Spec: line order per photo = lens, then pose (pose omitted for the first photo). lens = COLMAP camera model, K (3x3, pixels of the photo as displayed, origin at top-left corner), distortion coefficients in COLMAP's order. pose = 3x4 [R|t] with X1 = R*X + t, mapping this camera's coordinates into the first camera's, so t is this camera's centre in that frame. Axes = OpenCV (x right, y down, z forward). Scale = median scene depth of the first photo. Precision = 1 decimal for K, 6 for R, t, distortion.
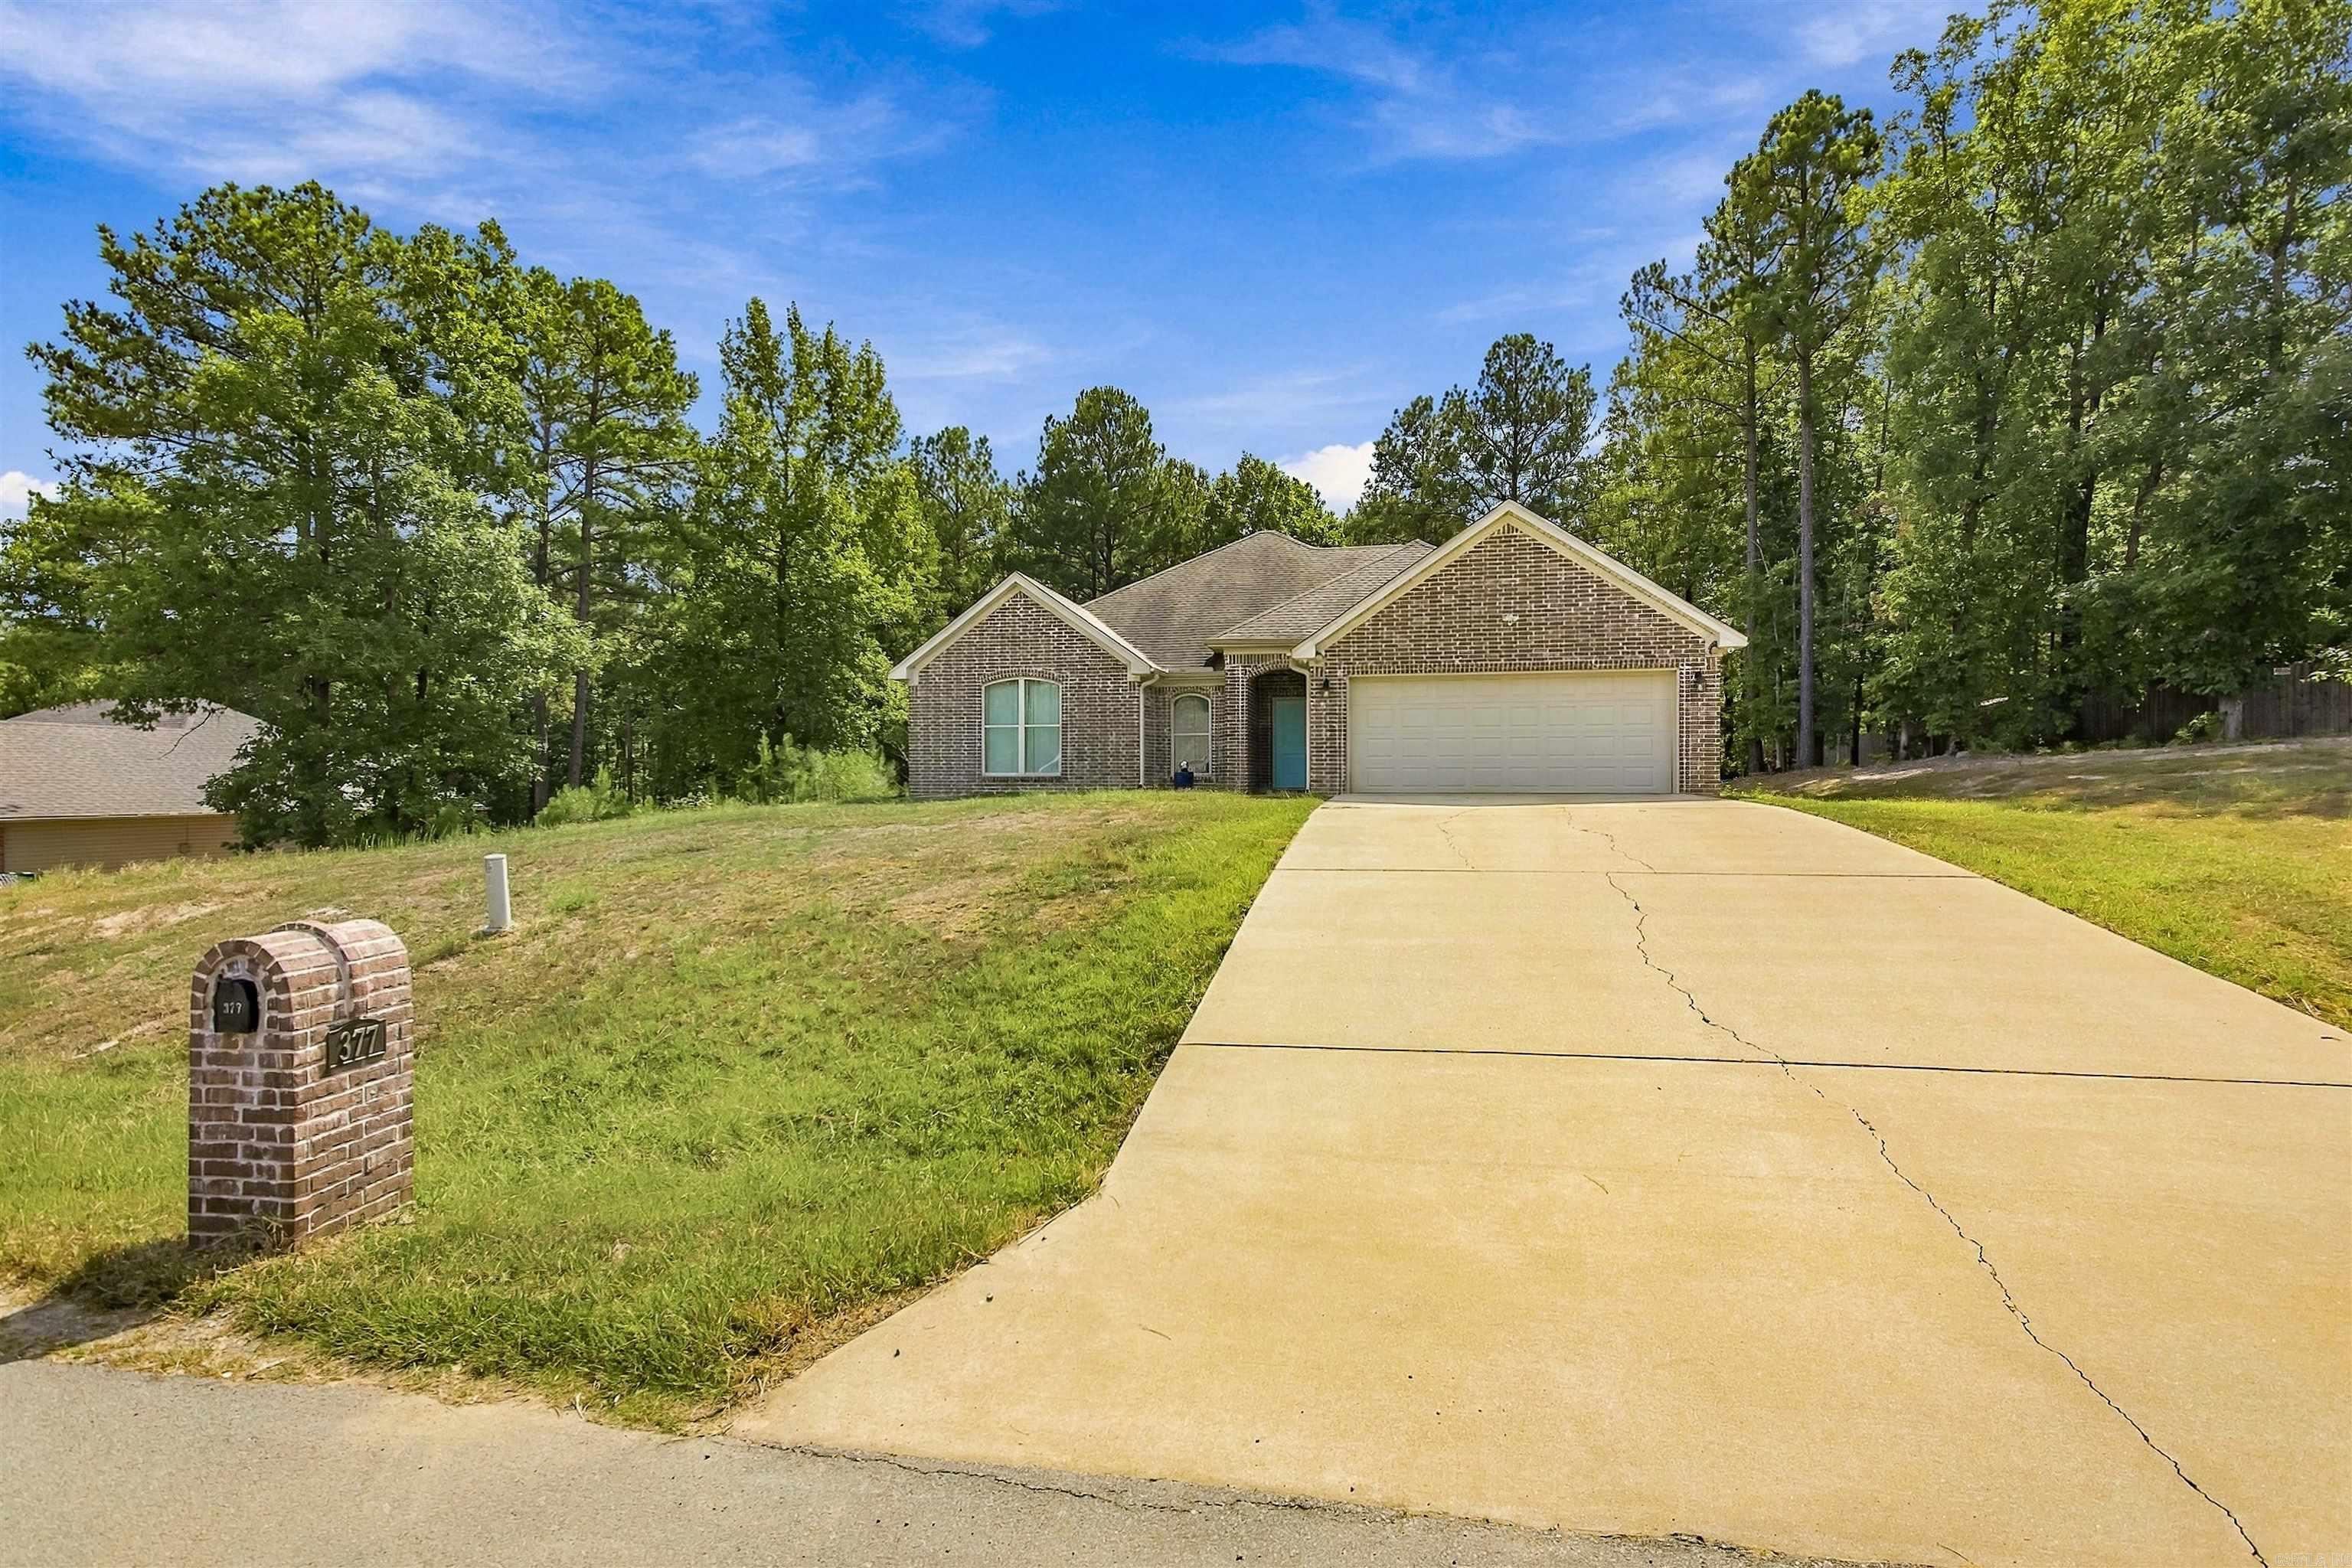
lens RADIAL K [[1045.2, 0, 1176.0], [0, 1045.2, 784.0], [0, 0, 1]] dist [0.002272, 0.000199]
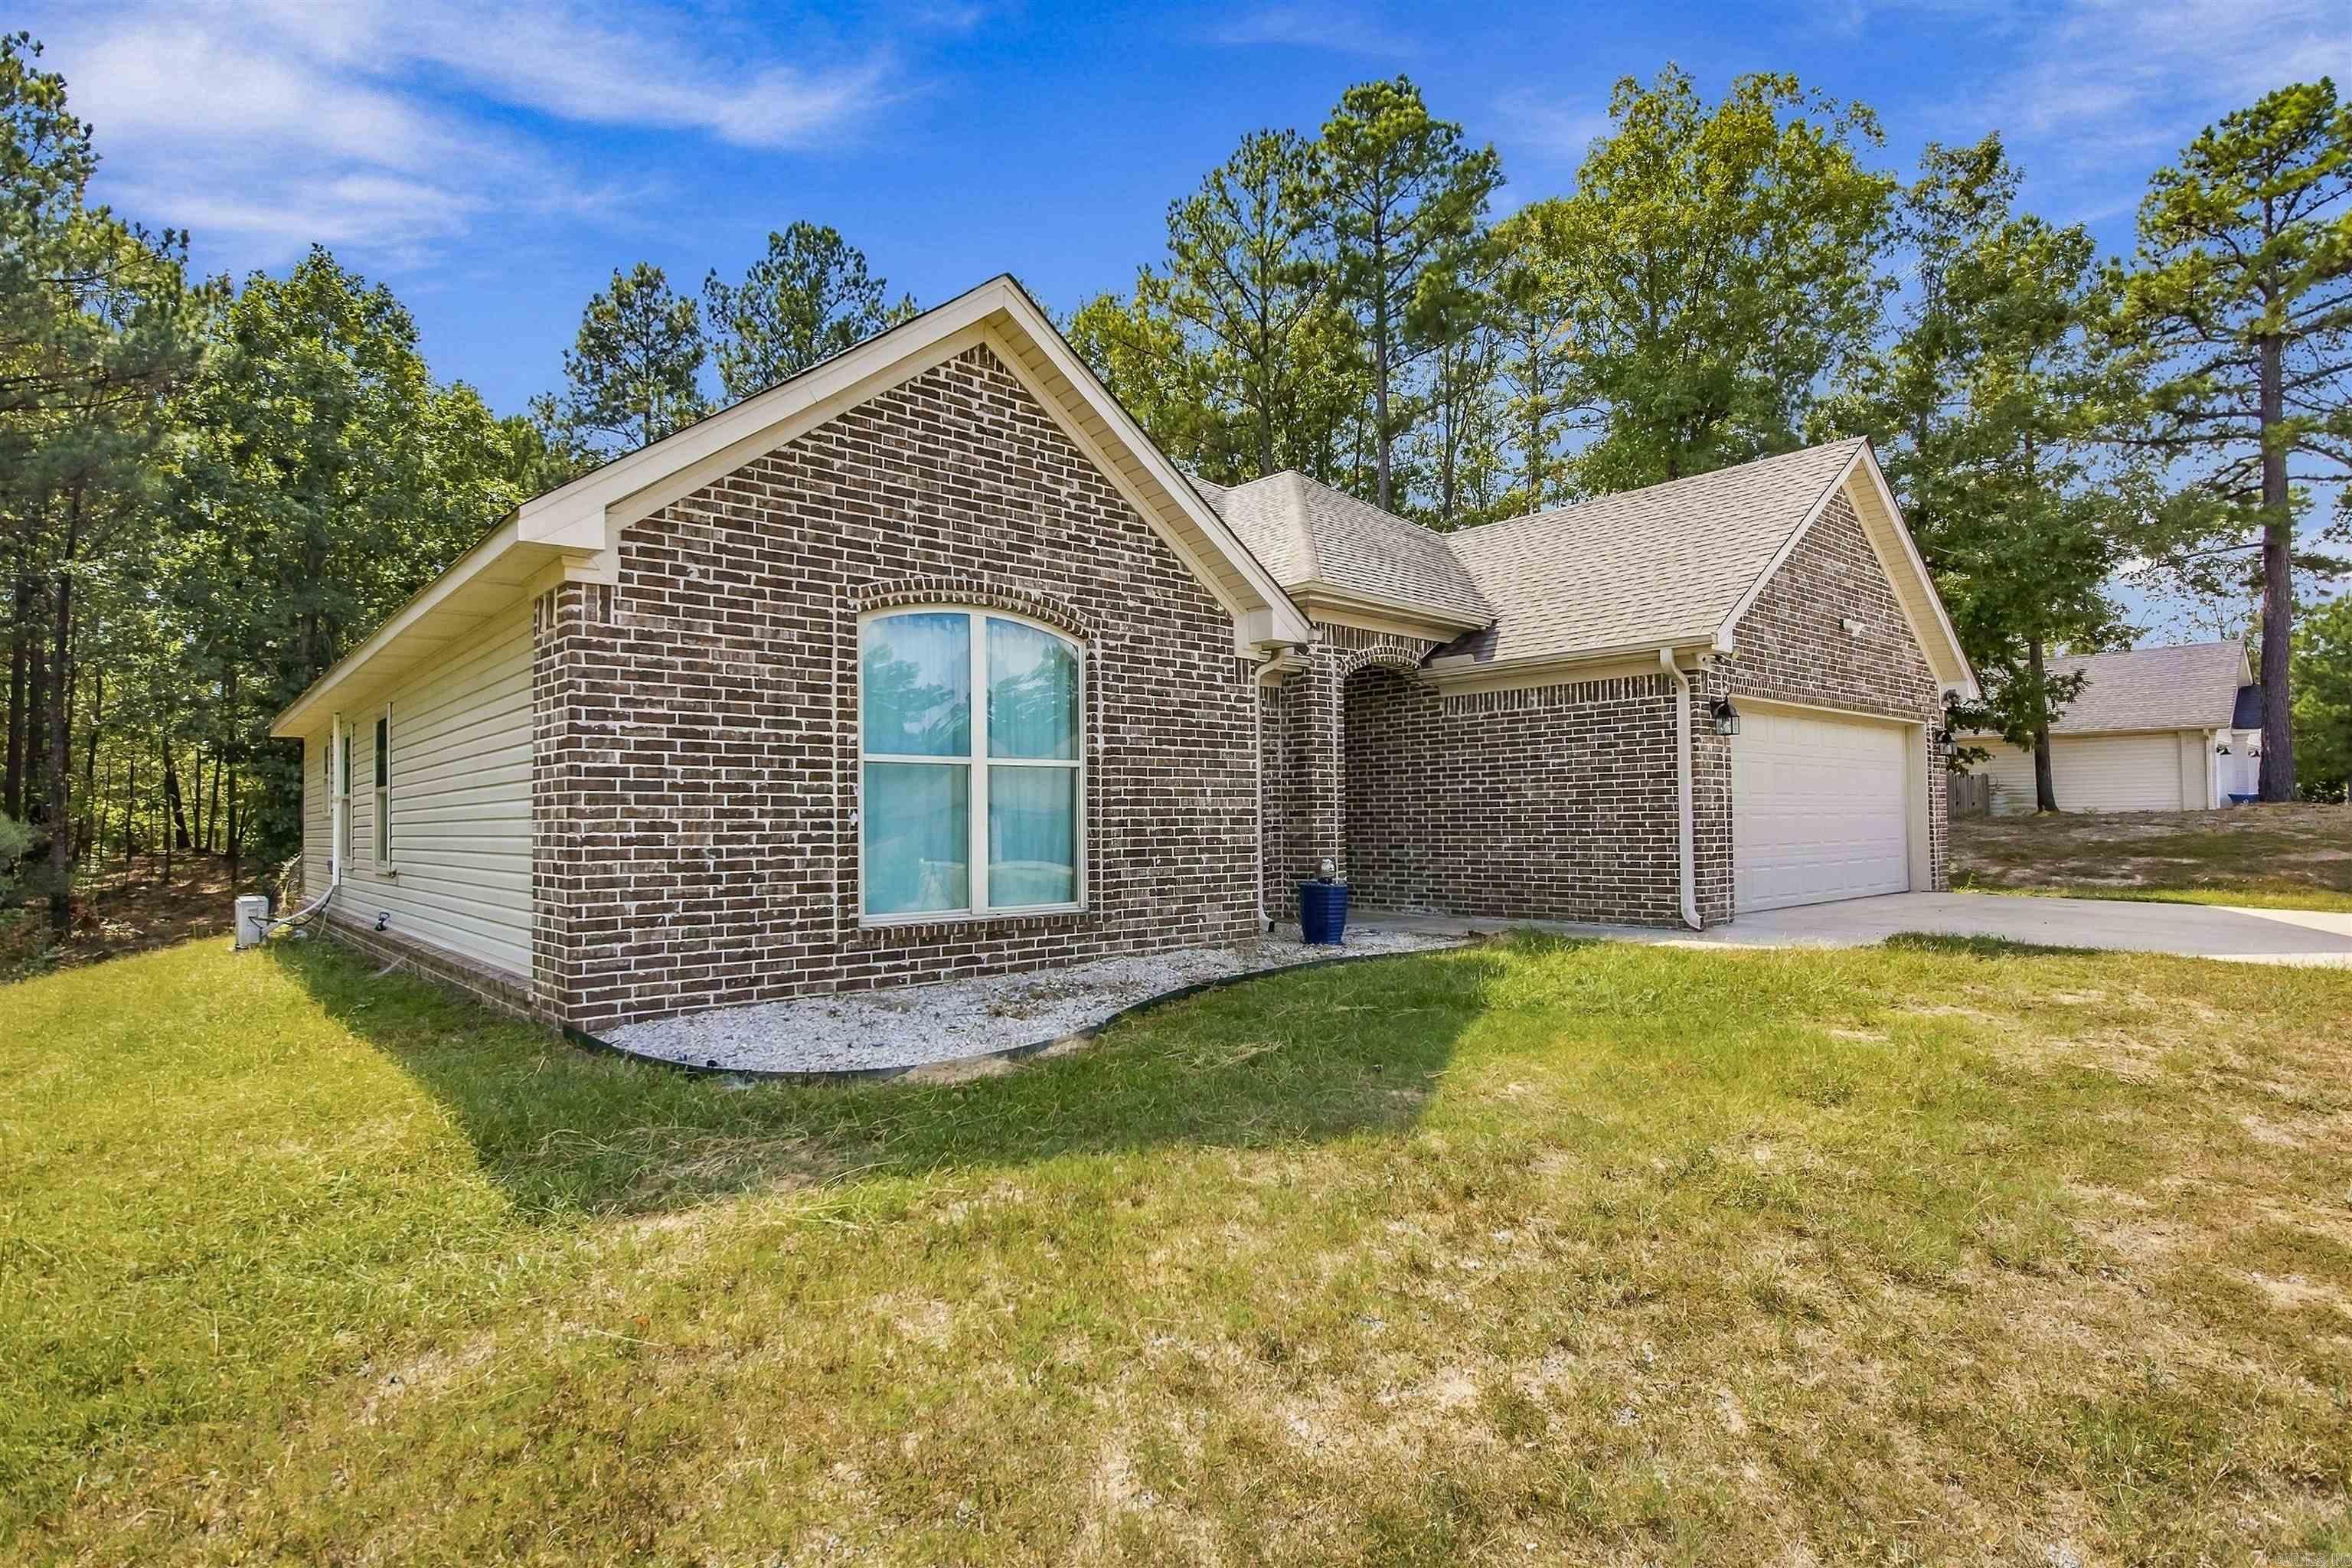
lens RADIAL K [[1198.3, 0, 1176.0], [0, 1198.3, 784.0], [0, 0, 1]] dist [-0.012243, -0.000329]
pose [[0.591360, 0.018856, 0.806187, -0.240046], [0.011712, 0.999420, -0.031966, -0.021317], [-0.806322, 0.028345, 0.590797, 0.433490]]
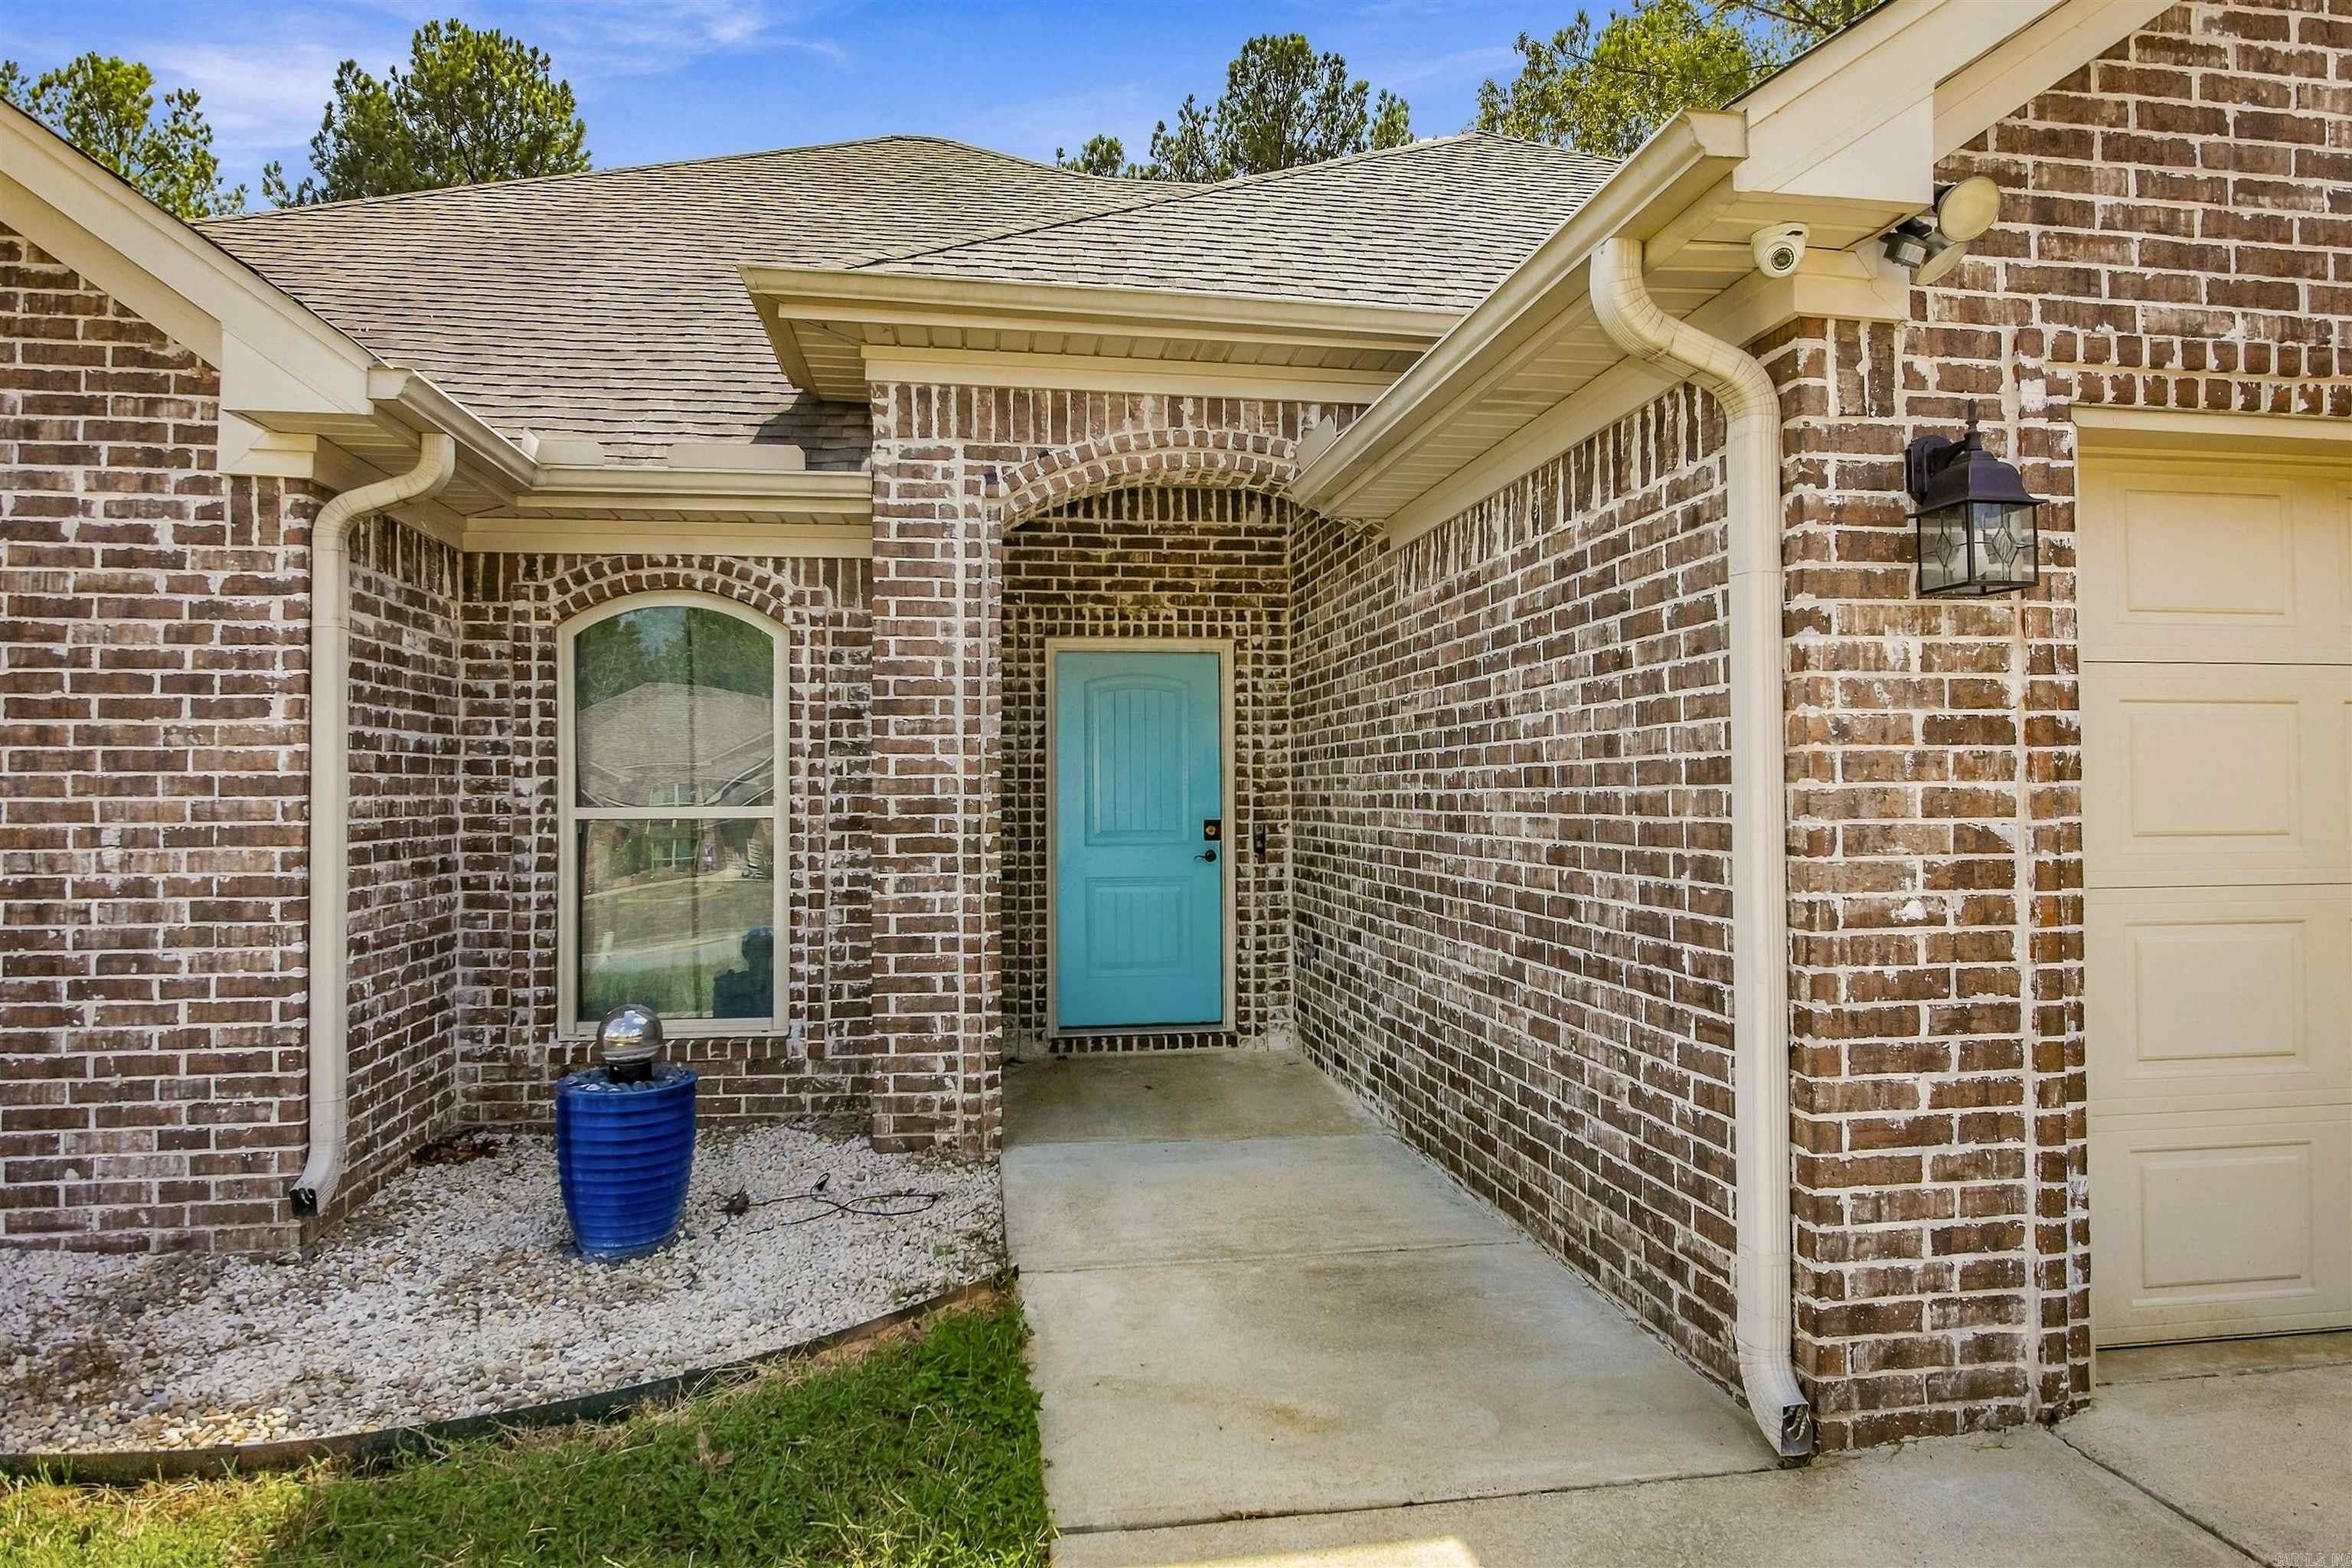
lens RADIAL K [[1395.7, 0, 1179.5], [0, 1395.7, 756.2], [0, 0, 1]] dist [-0.016192, 0.000170]
pose [[0.931462, 0.003295, 0.363824, 0.004923], [0.006730, 0.999632, -0.026284, -0.030398], [-0.363776, 0.026931, 0.931097, 0.443073]]
